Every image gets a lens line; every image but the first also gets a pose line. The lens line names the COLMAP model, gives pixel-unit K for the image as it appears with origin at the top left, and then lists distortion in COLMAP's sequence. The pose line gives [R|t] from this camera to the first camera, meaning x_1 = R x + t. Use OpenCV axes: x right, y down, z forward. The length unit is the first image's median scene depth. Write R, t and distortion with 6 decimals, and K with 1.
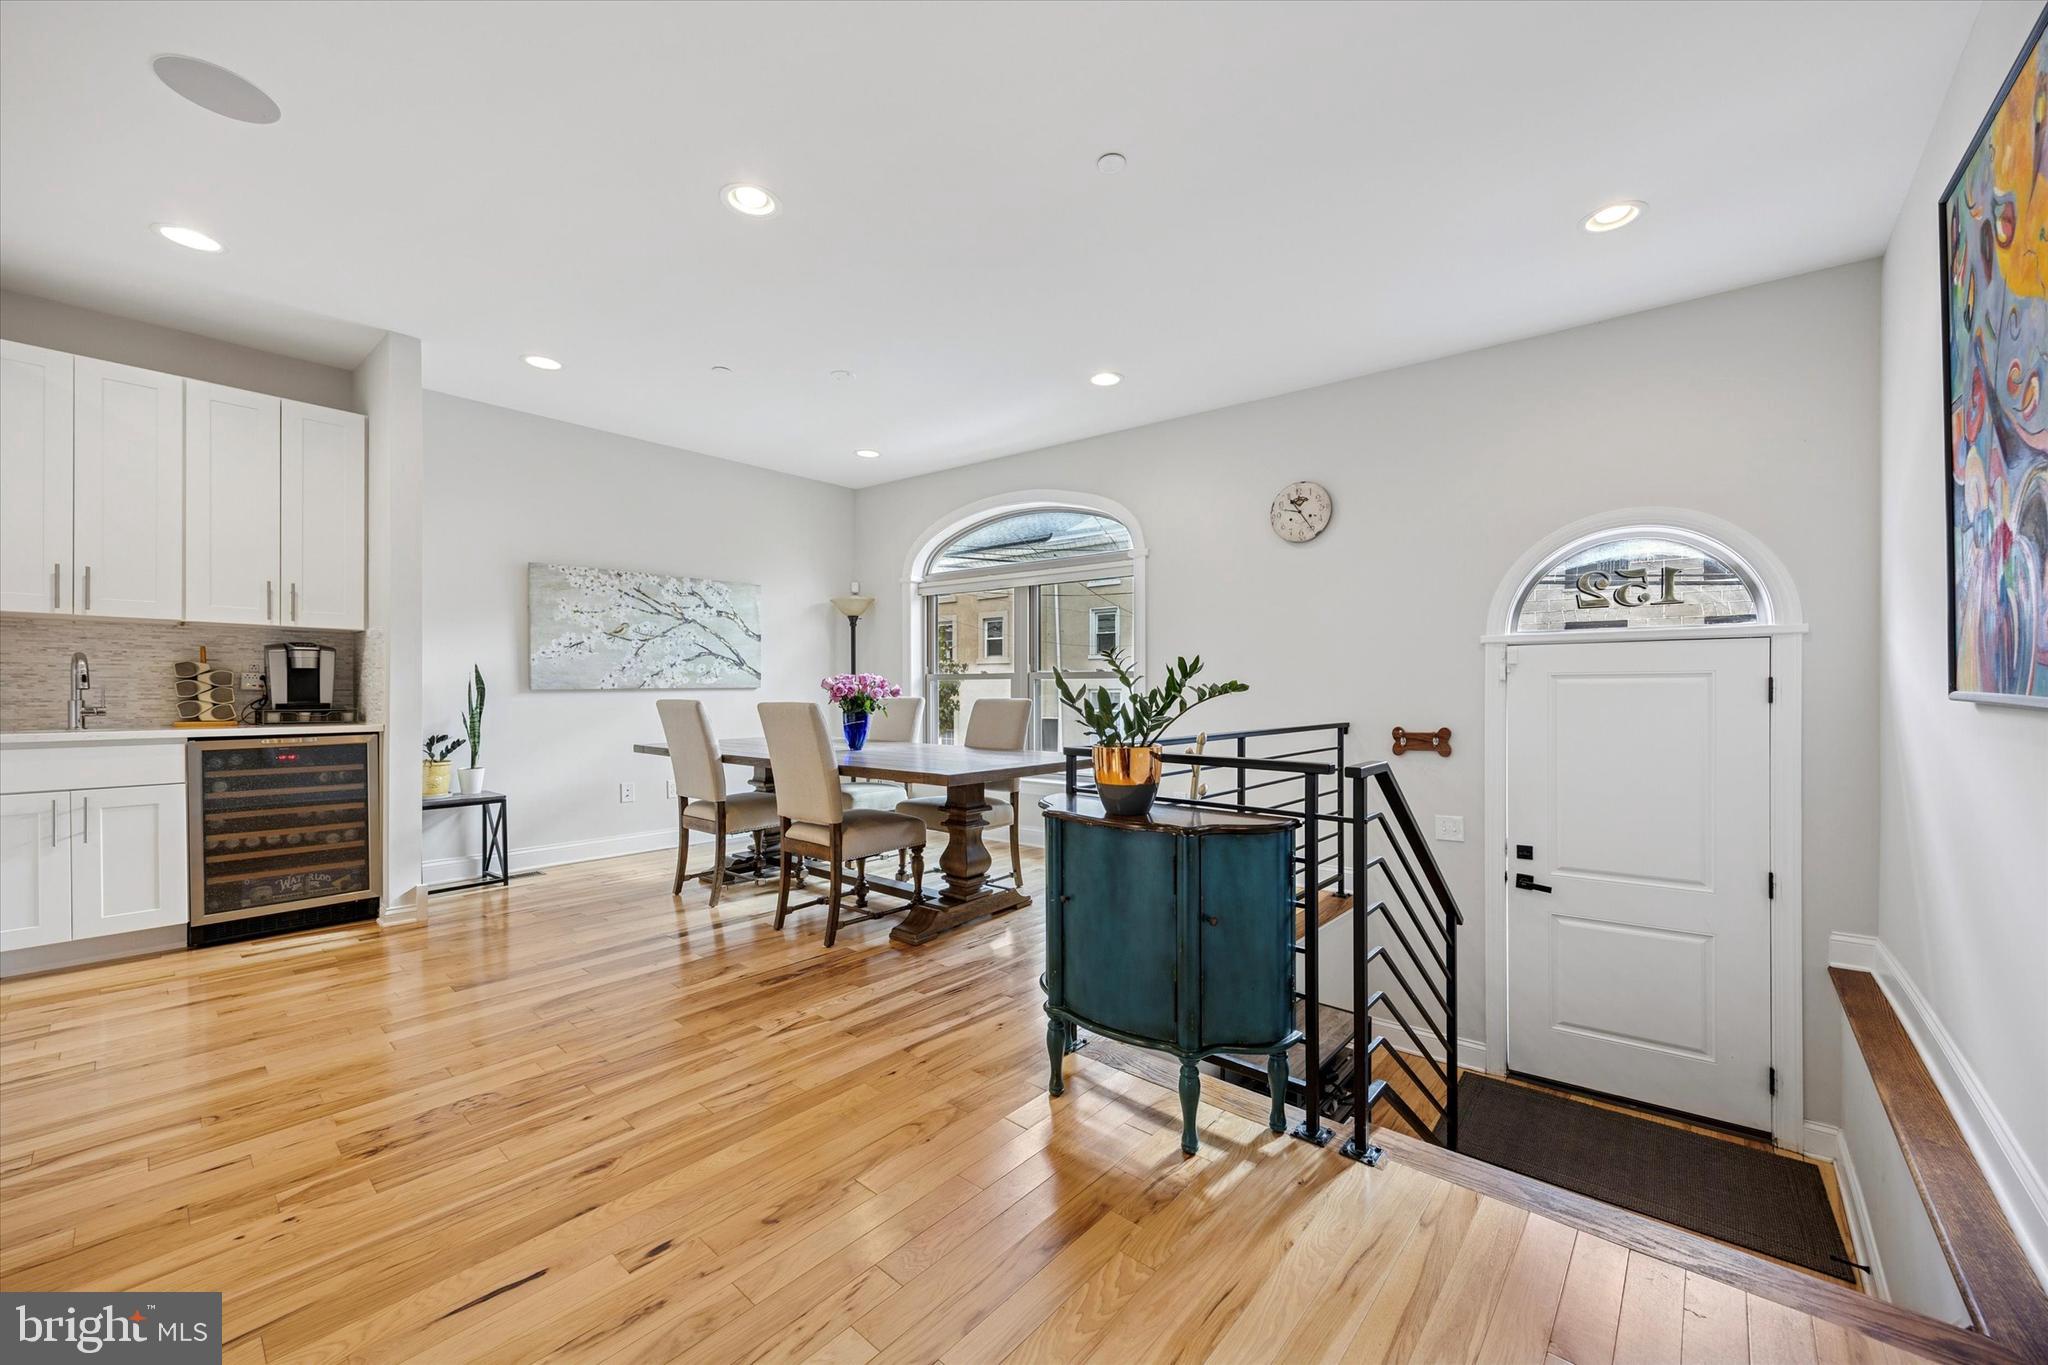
lens RADIAL K [[802.1, 0, 1016.2], [0, 802.1, 693.5], [0, 0, 1]] dist [0.003777, -0.000039]
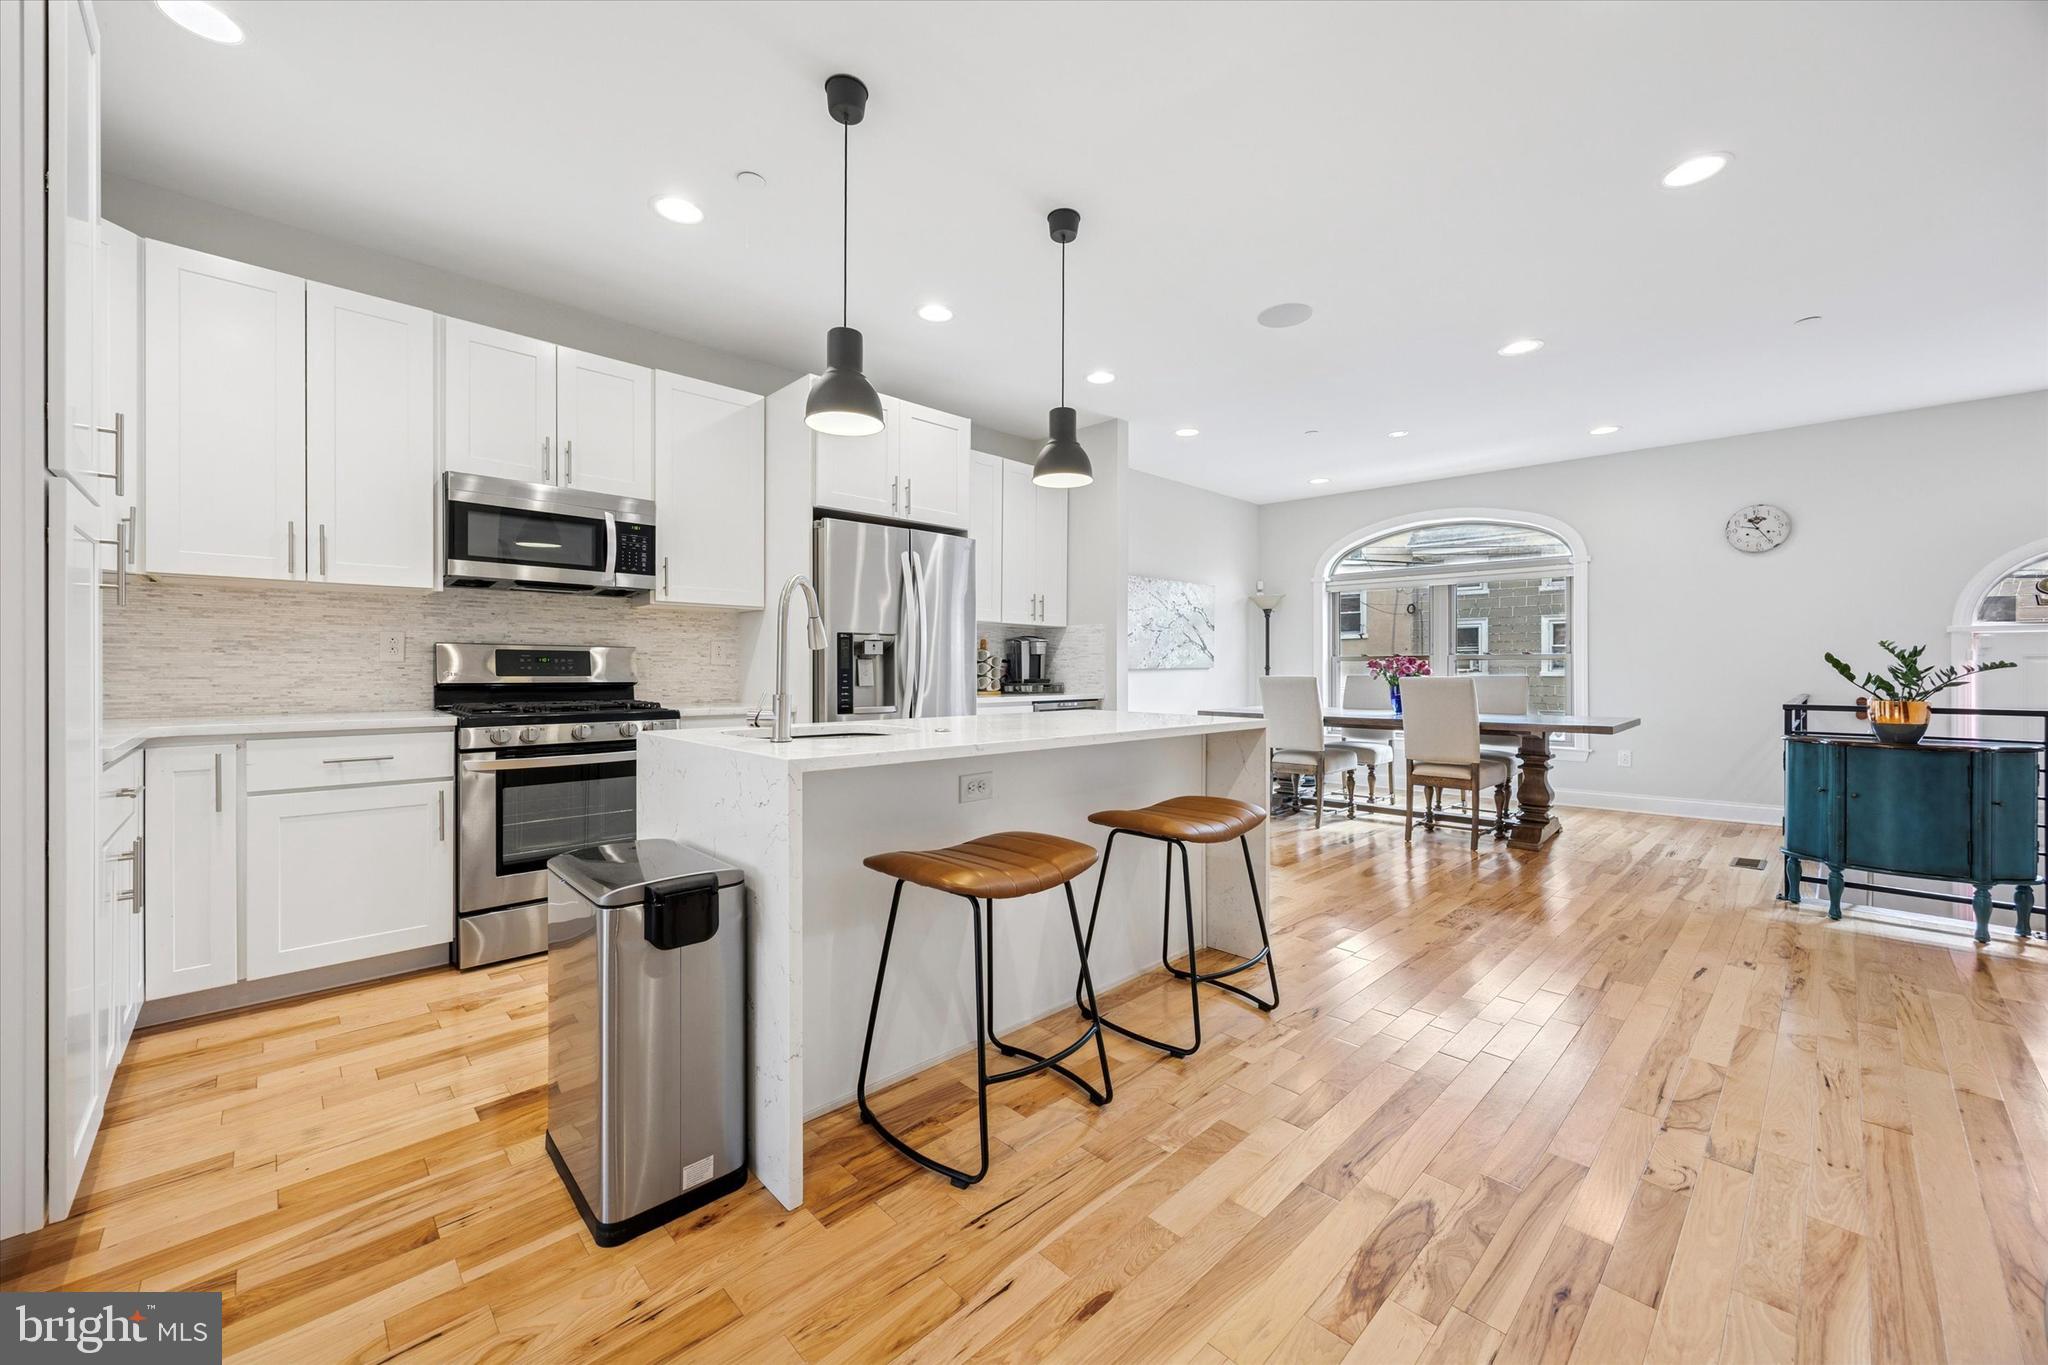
lens RADIAL K [[802.1, 0, 1028.4], [0, 802.1, 670.7], [0, 0, 1]] dist [0.003777, -0.000039]
pose [[0.996542, -0.000283, -0.083086, -0.672275], [-0.000229, 0.999981, -0.006156, 0.005659], [0.083086, 0.006154, 0.996523, -0.349827]]
